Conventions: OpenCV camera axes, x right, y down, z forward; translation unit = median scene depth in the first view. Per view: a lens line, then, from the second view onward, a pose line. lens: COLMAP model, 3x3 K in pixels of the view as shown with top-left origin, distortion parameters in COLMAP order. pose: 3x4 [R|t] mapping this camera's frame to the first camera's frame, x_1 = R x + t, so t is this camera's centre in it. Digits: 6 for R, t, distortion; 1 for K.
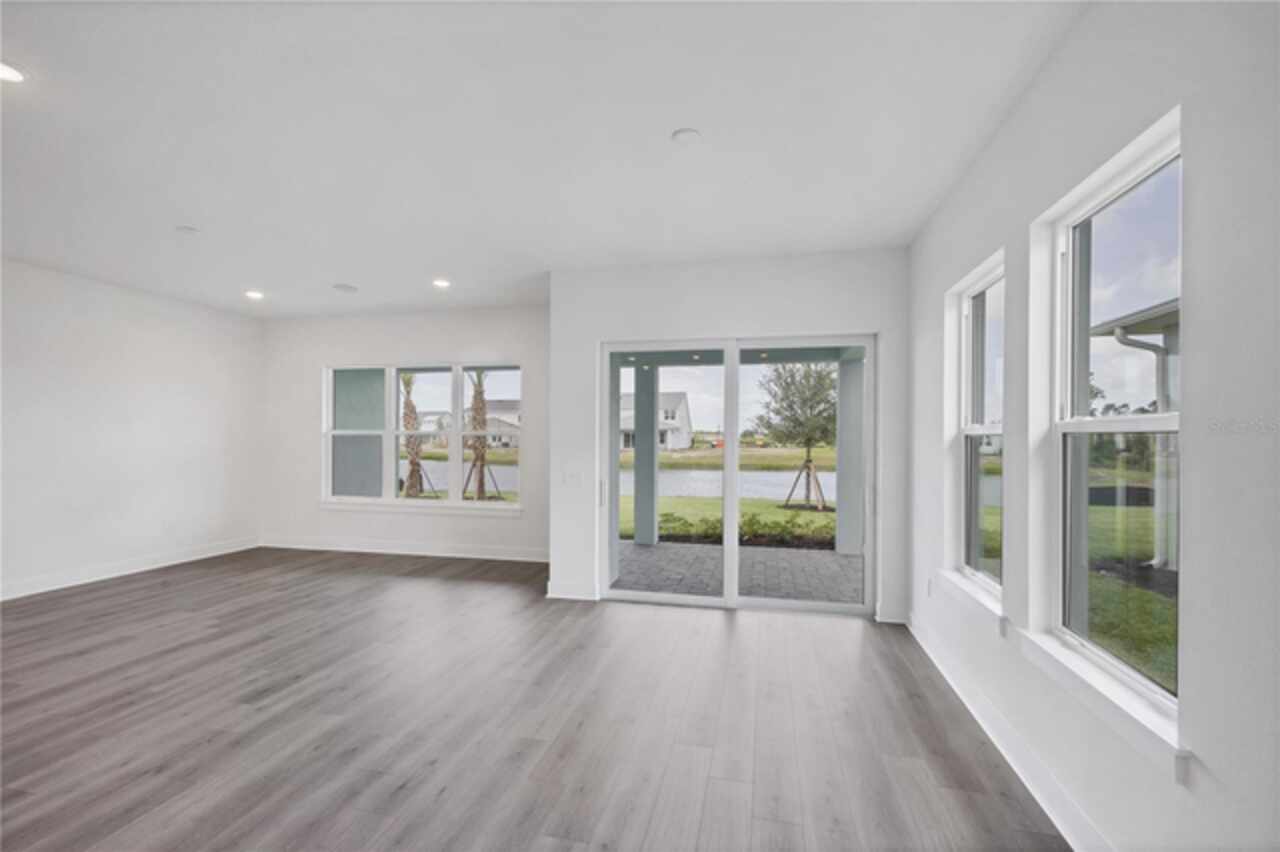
lens RADIAL K [[541.4, 0, 642.6], [0, 541.4, 434.1], [0, 0, 1]] dist [0.000675, -0.000126]
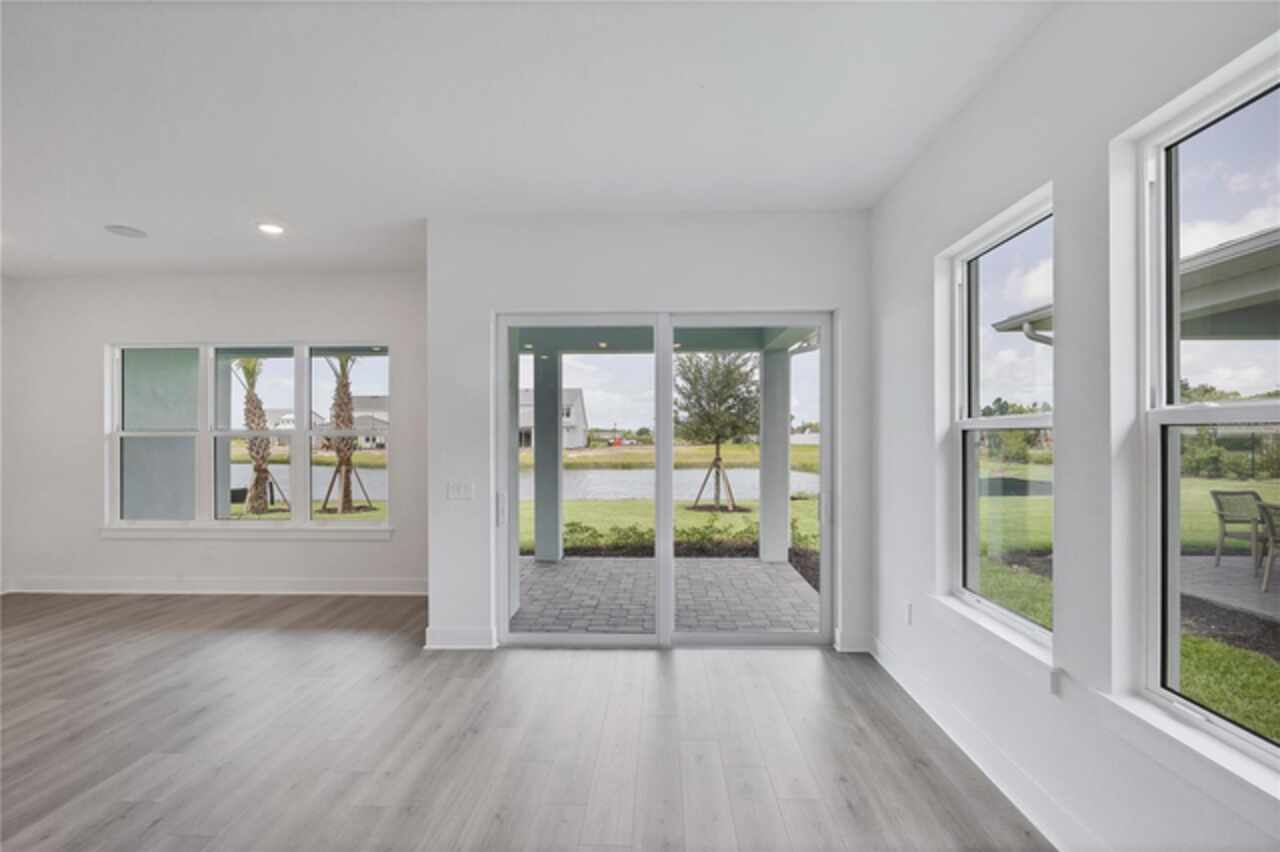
lens RADIAL K [[559.1, 0, 646.8], [0, 559.1, 434.4], [0, 0, 1]] dist [-0.013697, -0.000249]
pose [[0.980628, -0.008694, 0.195688, -0.015567], [0.007893, 0.999957, 0.004870, 0.000321], [-0.195722, -0.003231, 0.980654, 0.117678]]
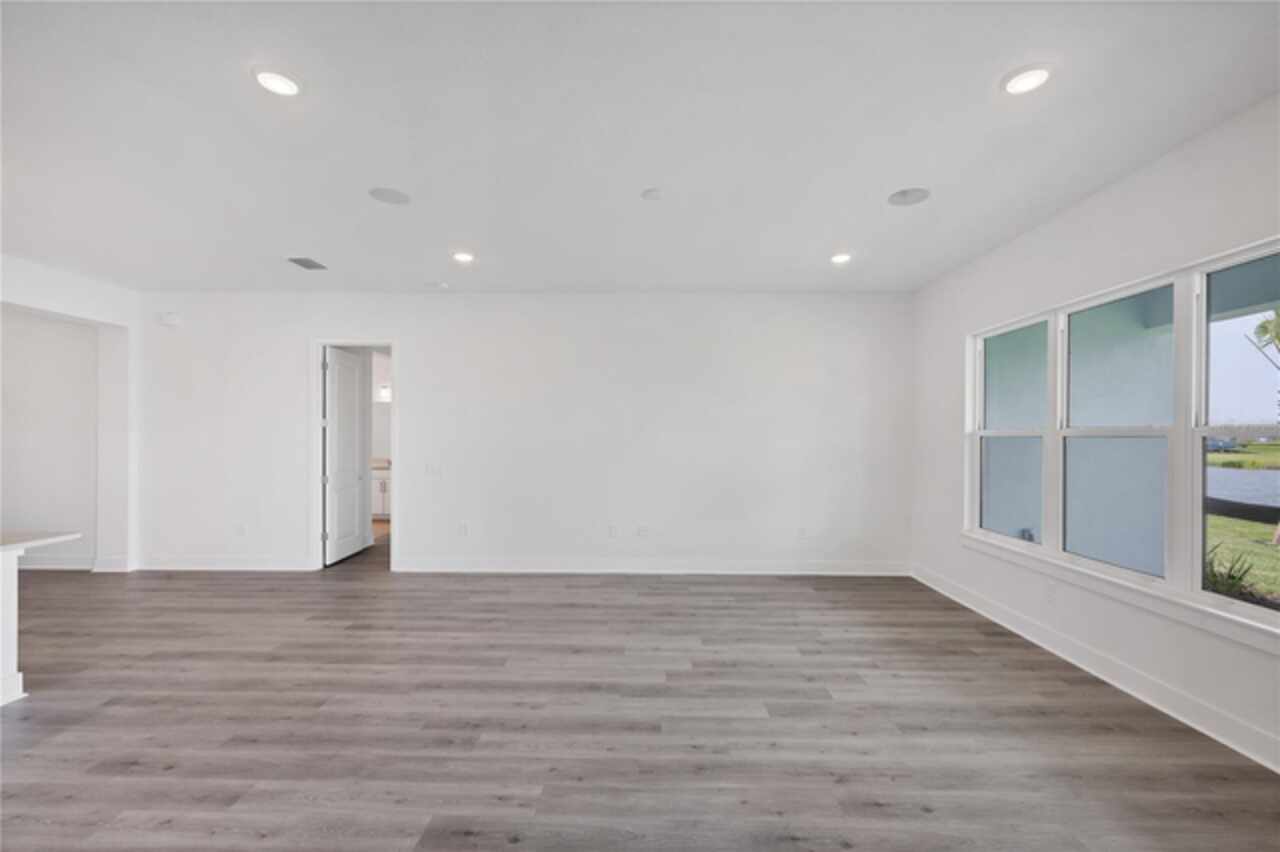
lens RADIAL K [[541.4, 0, 642.6], [0, 541.4, 434.1], [0, 0, 1]] dist [0.000675, -0.000126]
pose [[0.215355, -0.006338, -0.976515, -0.011912], [-0.001275, 0.999976, -0.006771, 0.003885], [0.976535, 0.002703, 0.215342, 0.442907]]
